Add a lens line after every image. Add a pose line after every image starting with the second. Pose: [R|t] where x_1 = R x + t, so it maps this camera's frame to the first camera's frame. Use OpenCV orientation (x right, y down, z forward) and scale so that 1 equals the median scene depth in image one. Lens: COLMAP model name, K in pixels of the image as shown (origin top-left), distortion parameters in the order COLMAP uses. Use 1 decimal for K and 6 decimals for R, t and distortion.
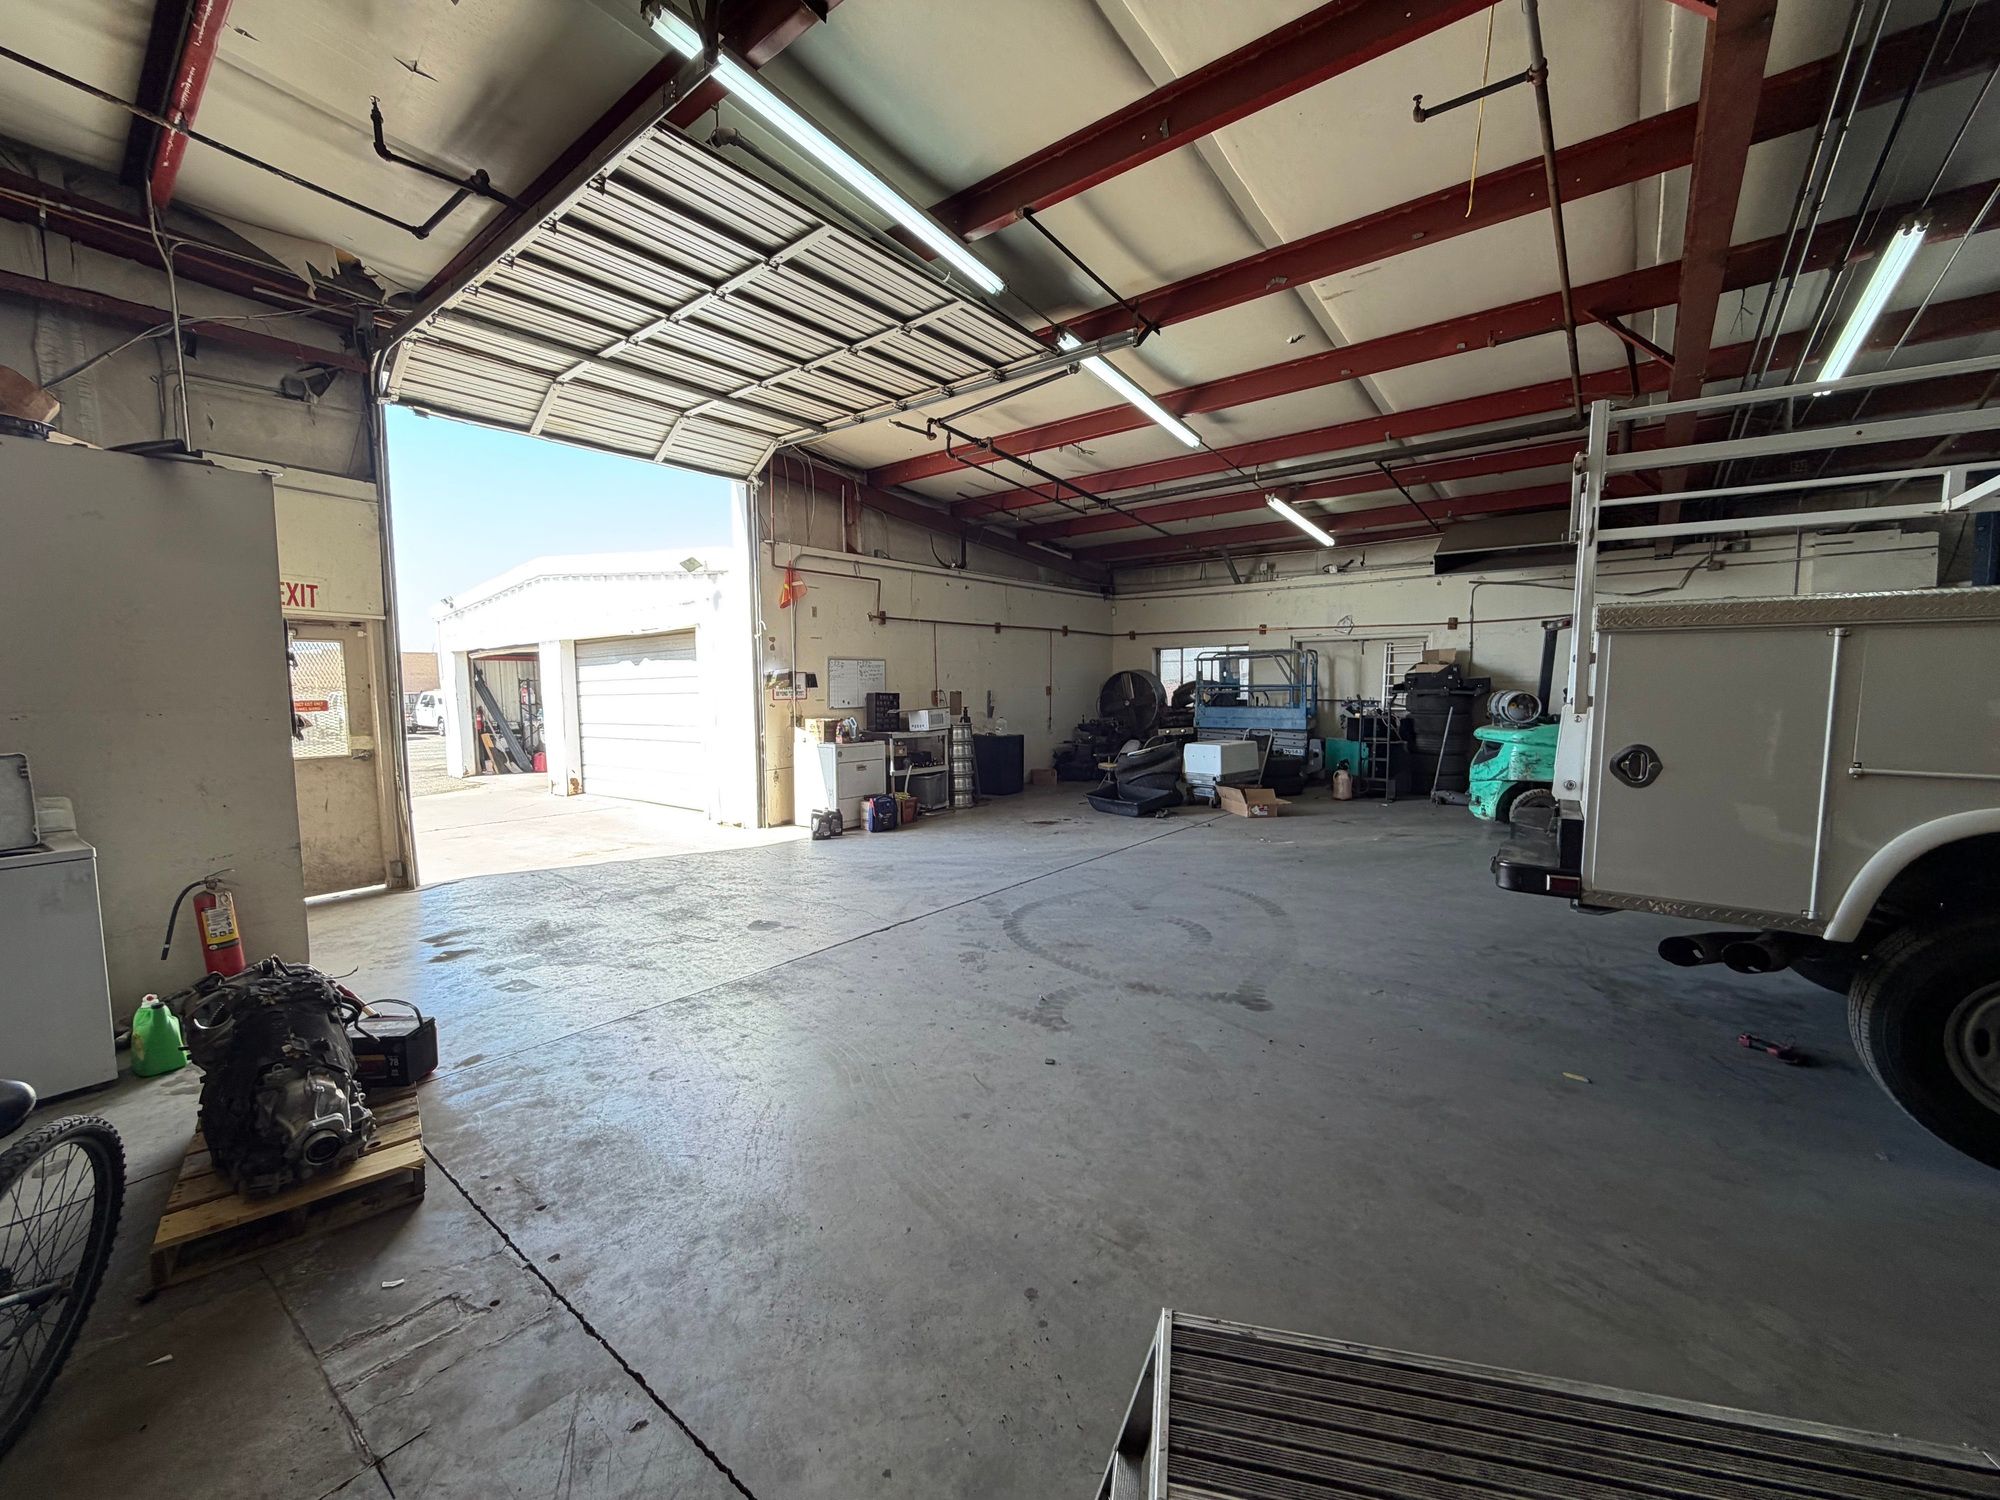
lens RADIAL K [[786.1, 0, 1000.0], [0, 786.1, 750.0], [0, 0, 1]] dist [0.001041, -0.000020]
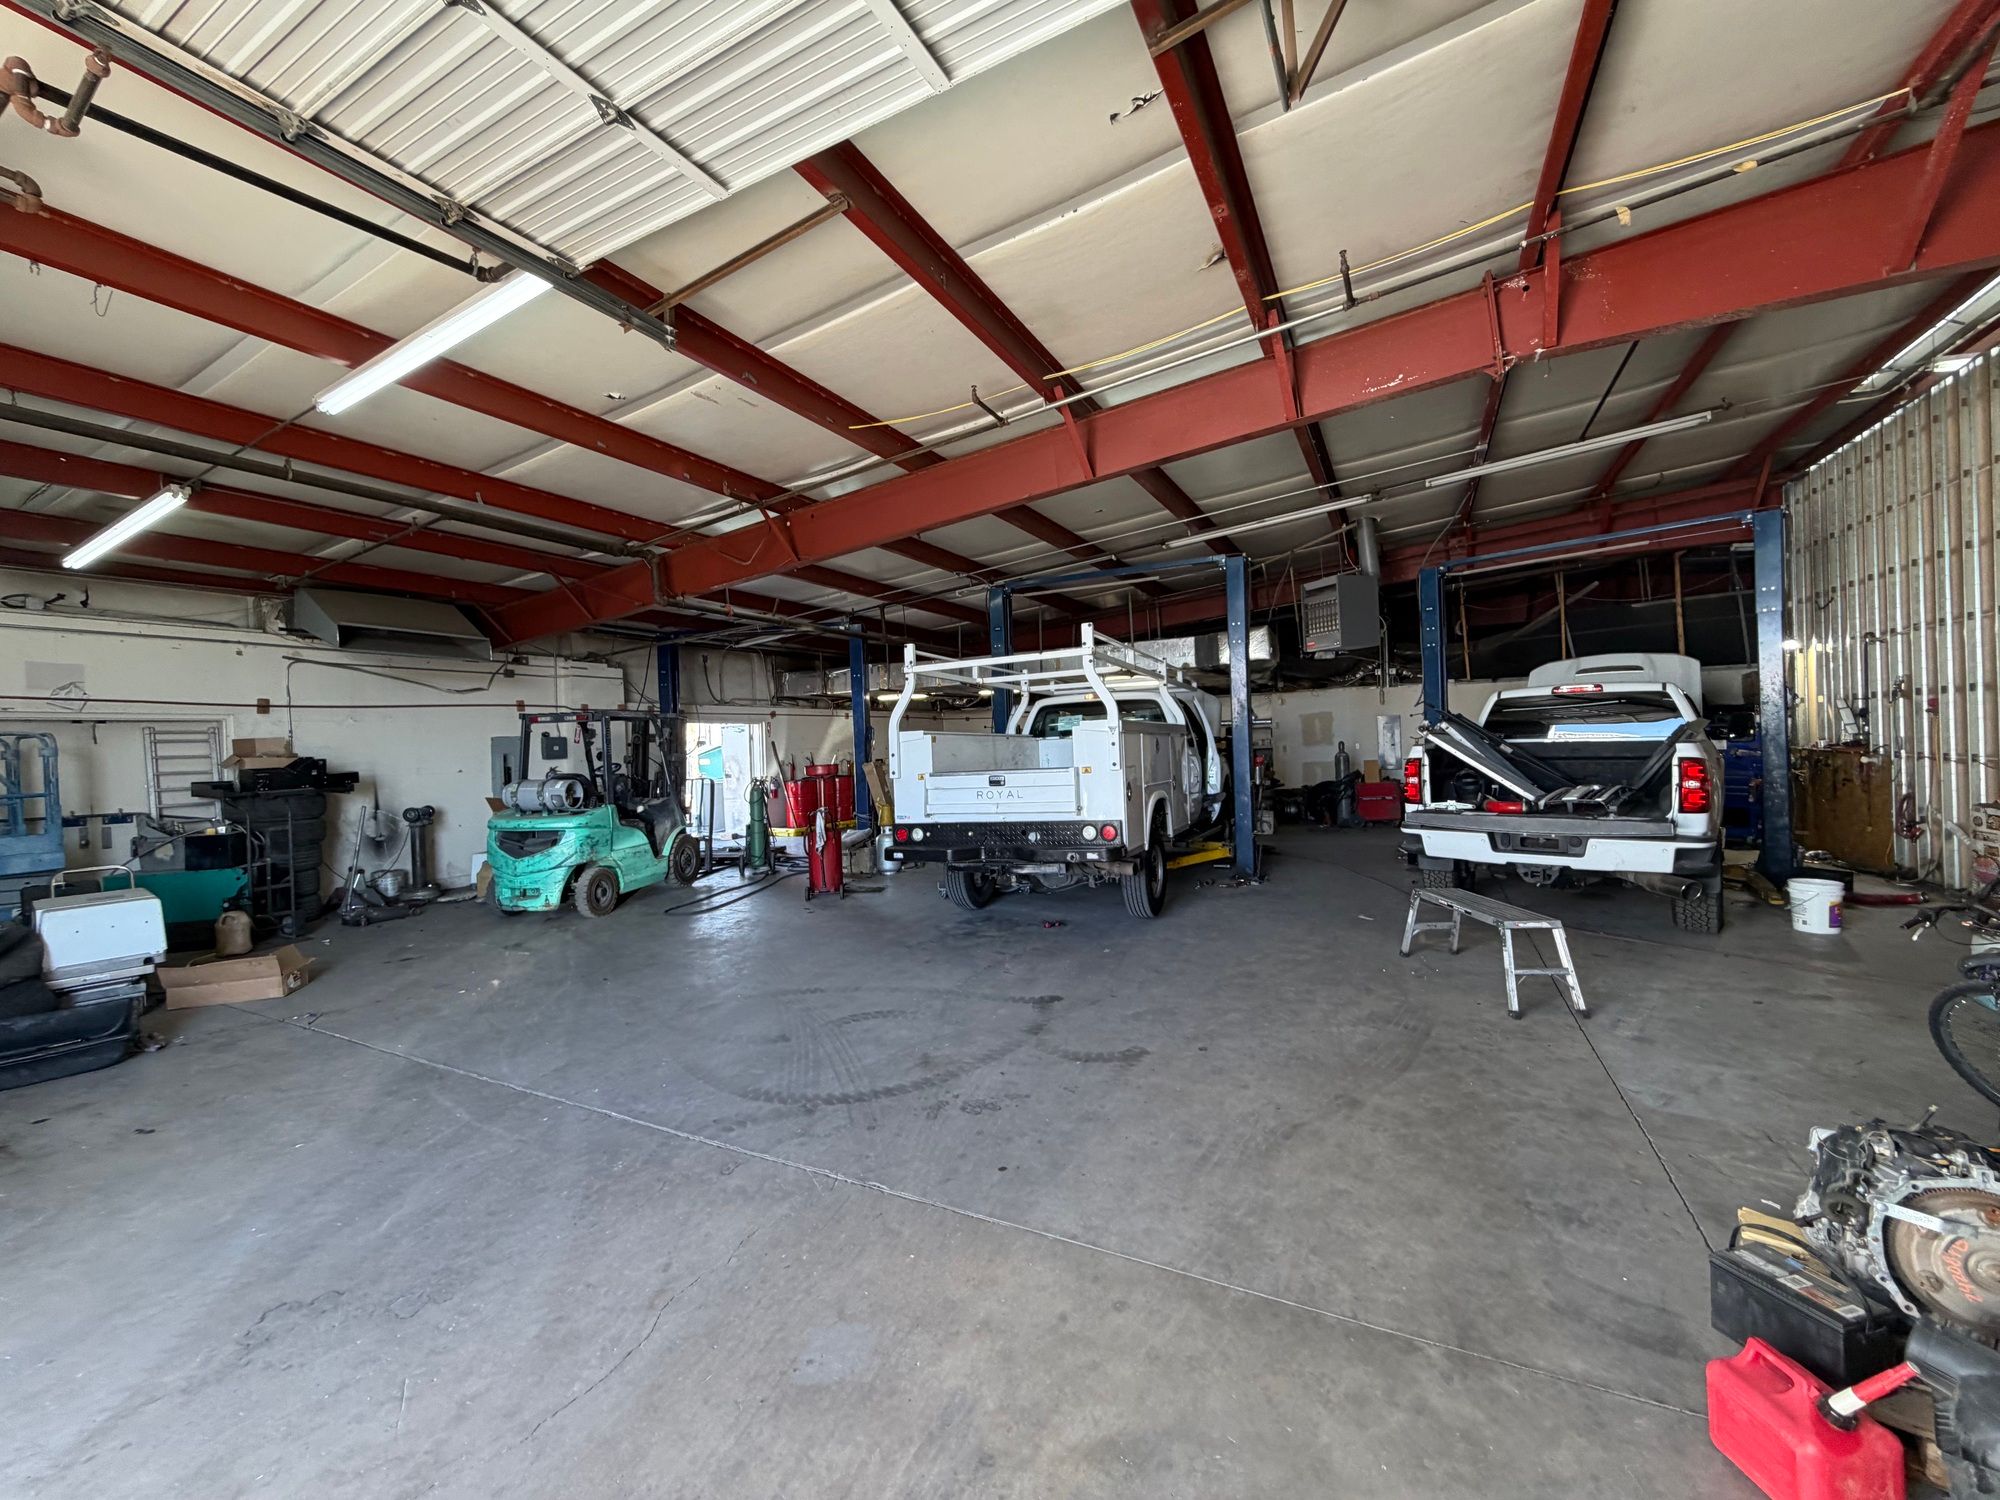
lens RADIAL K [[786.1, 0, 1000.0], [0, 786.1, 750.0], [0, 0, 1]] dist [0.001041, -0.000020]
pose [[-0.171769, 0.007314, 0.985110, -0.698378], [0.116441, 0.993113, 0.012930, -0.088926], [-0.978231, 0.116928, -0.171438, 0.901376]]
